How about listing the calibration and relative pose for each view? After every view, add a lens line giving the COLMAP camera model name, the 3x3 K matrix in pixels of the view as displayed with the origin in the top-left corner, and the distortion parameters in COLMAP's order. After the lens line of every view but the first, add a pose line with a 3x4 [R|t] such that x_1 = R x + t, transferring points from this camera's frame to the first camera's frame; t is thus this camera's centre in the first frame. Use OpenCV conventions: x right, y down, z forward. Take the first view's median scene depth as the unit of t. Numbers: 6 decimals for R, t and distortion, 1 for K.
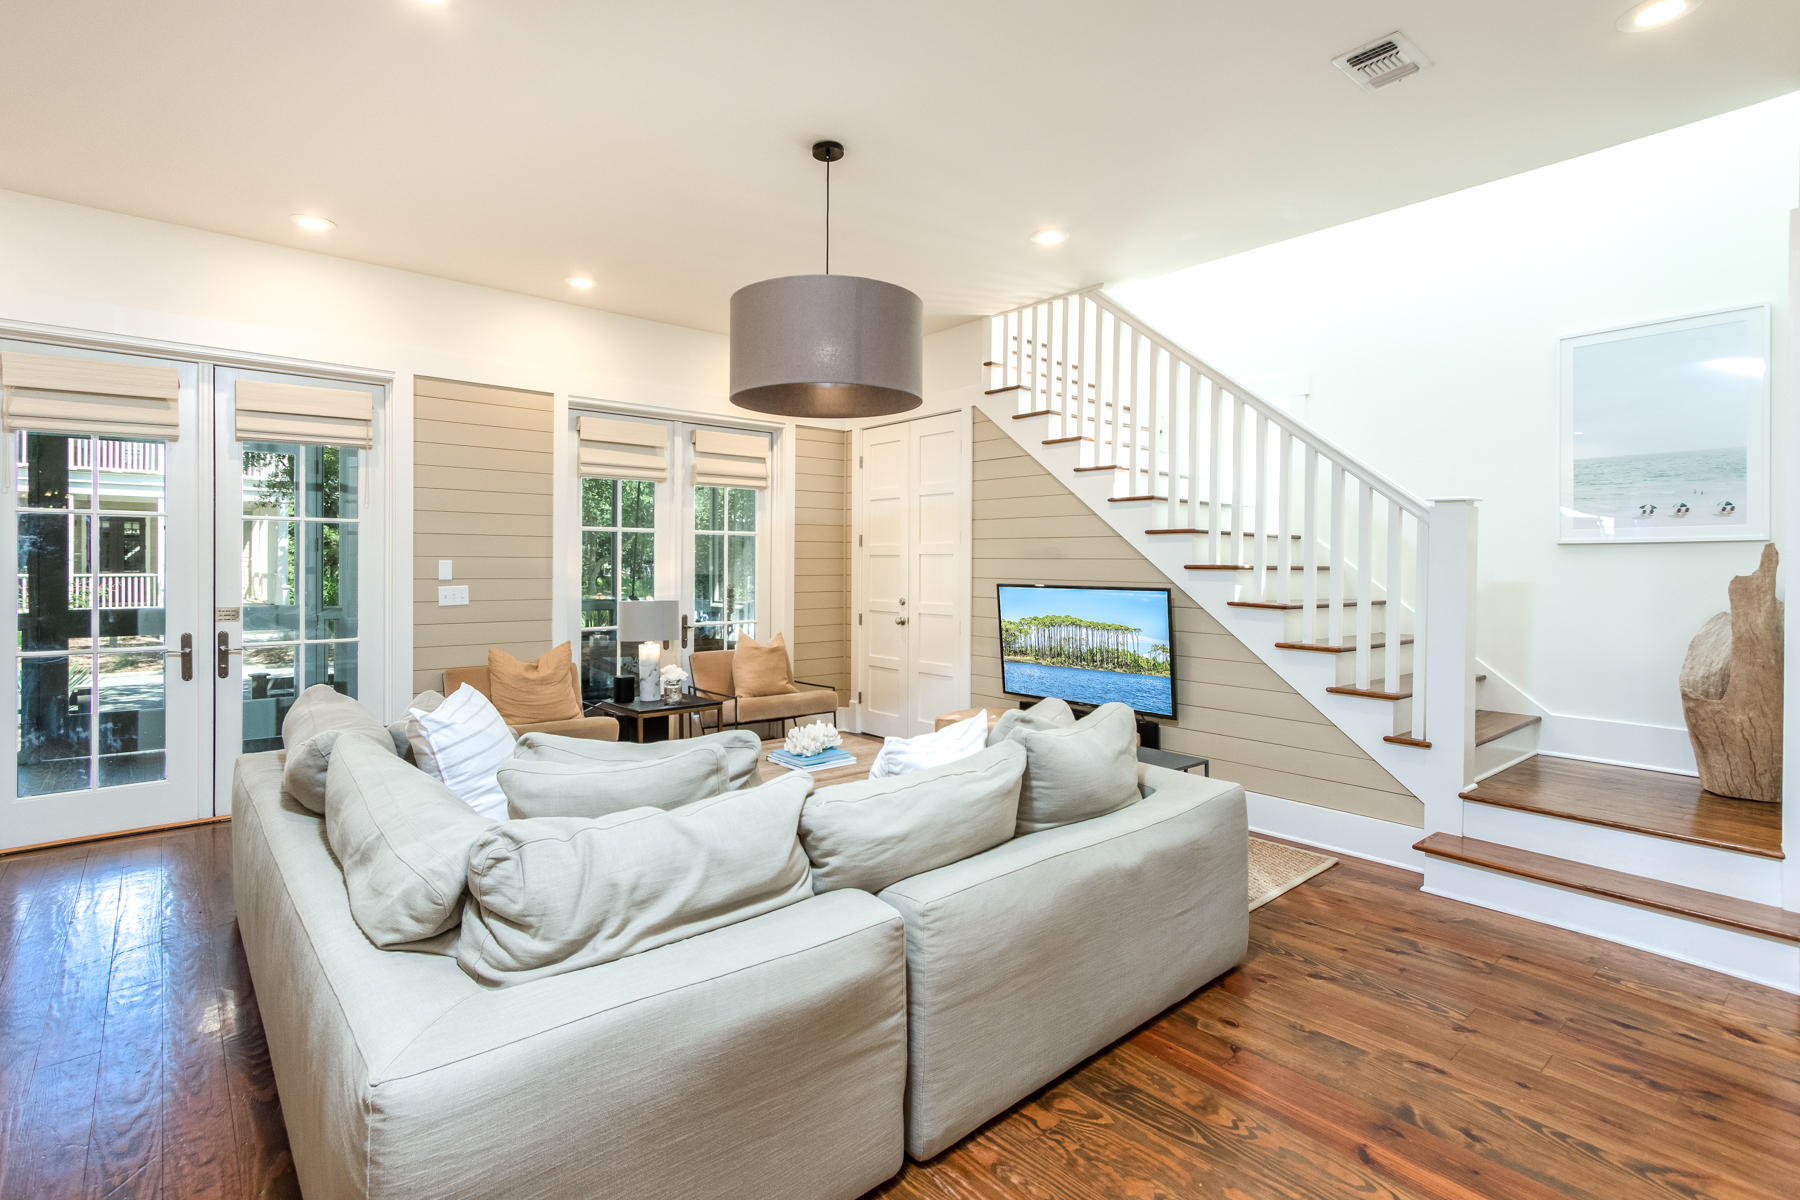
lens RADIAL K [[853.1, 0, 897.6], [0, 853.1, 564.6], [0, 0, 1]] dist [-0.000695, -0.000012]
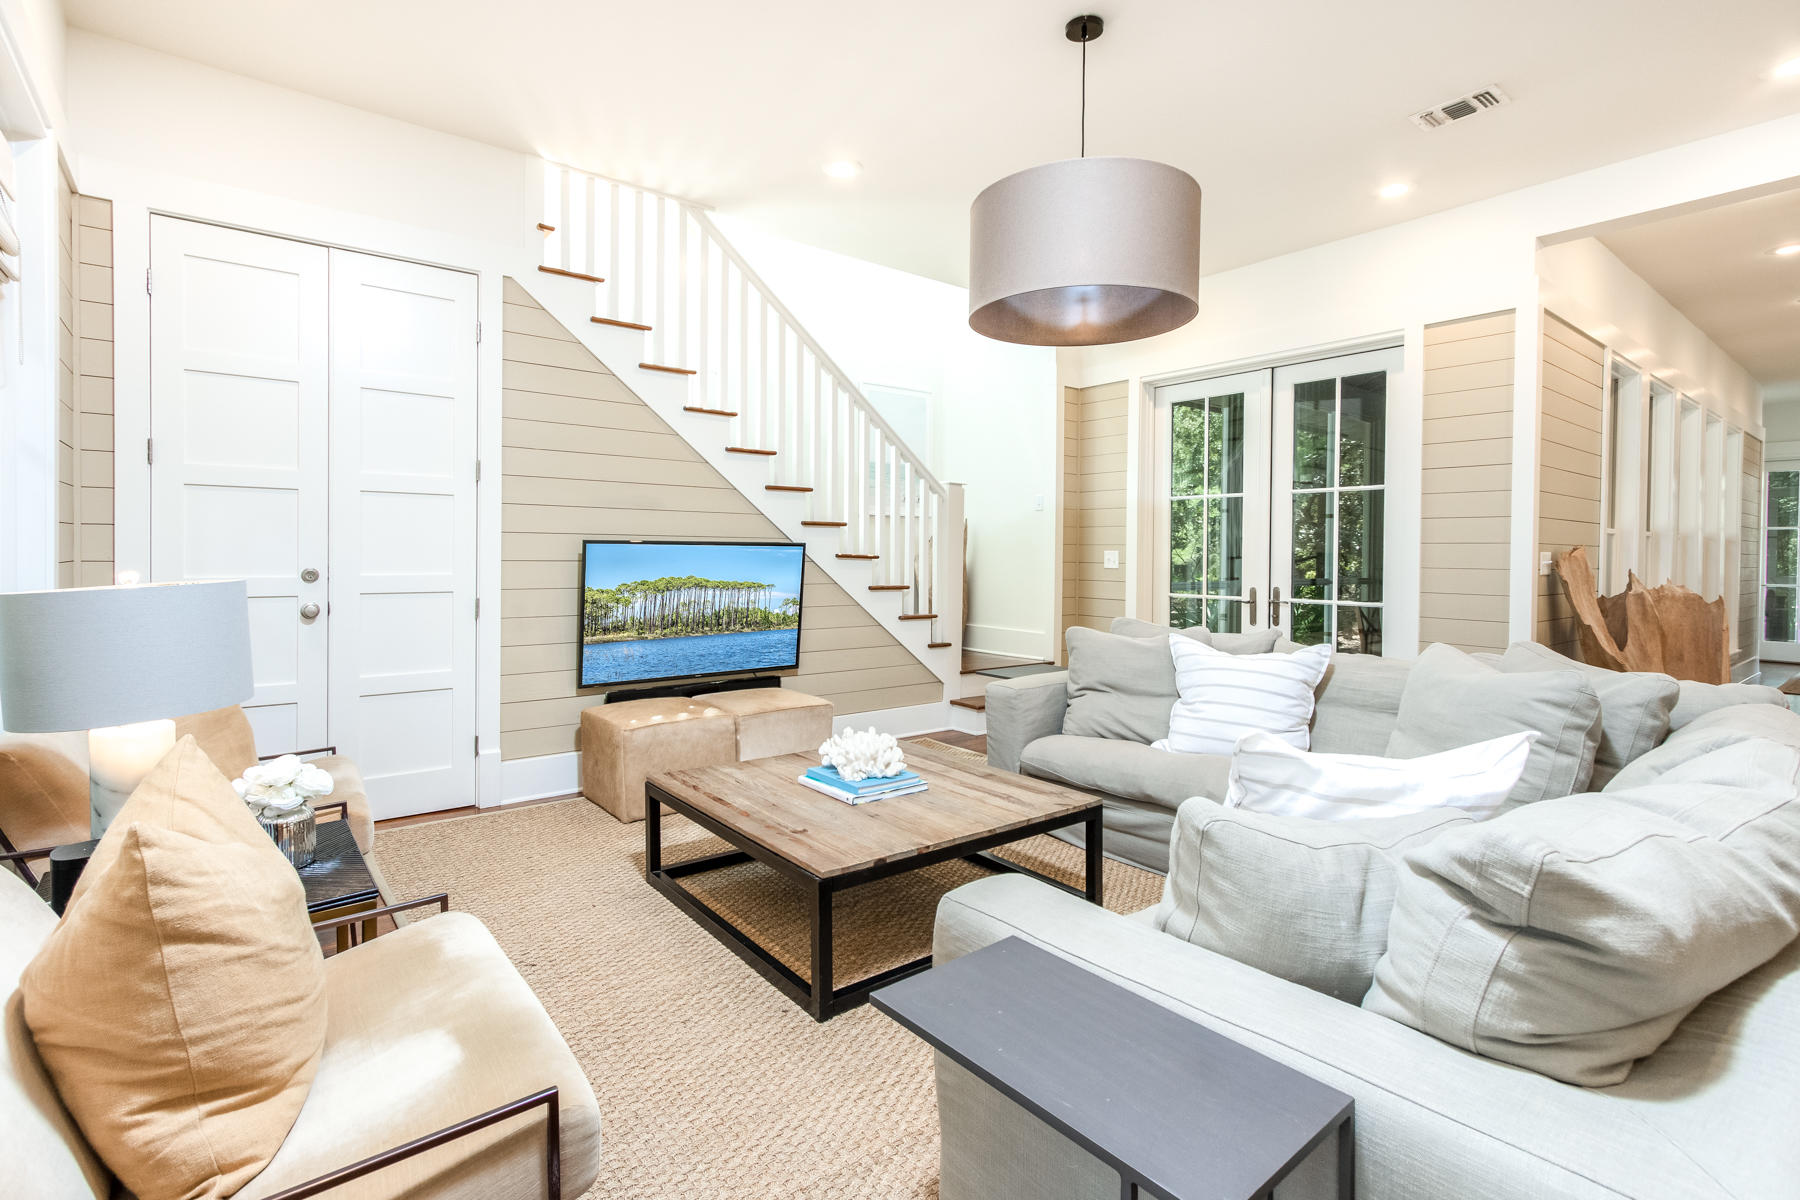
lens RADIAL K [[853.1, 0, 897.6], [0, 853.1, 564.6], [0, 0, 1]] dist [-0.000695, -0.000012]
pose [[0.056860, -0.019111, 0.998199, -0.660196], [-0.007284, 0.999782, 0.019557, 0.029897], [-0.998356, -0.008383, 0.056709, 0.754103]]
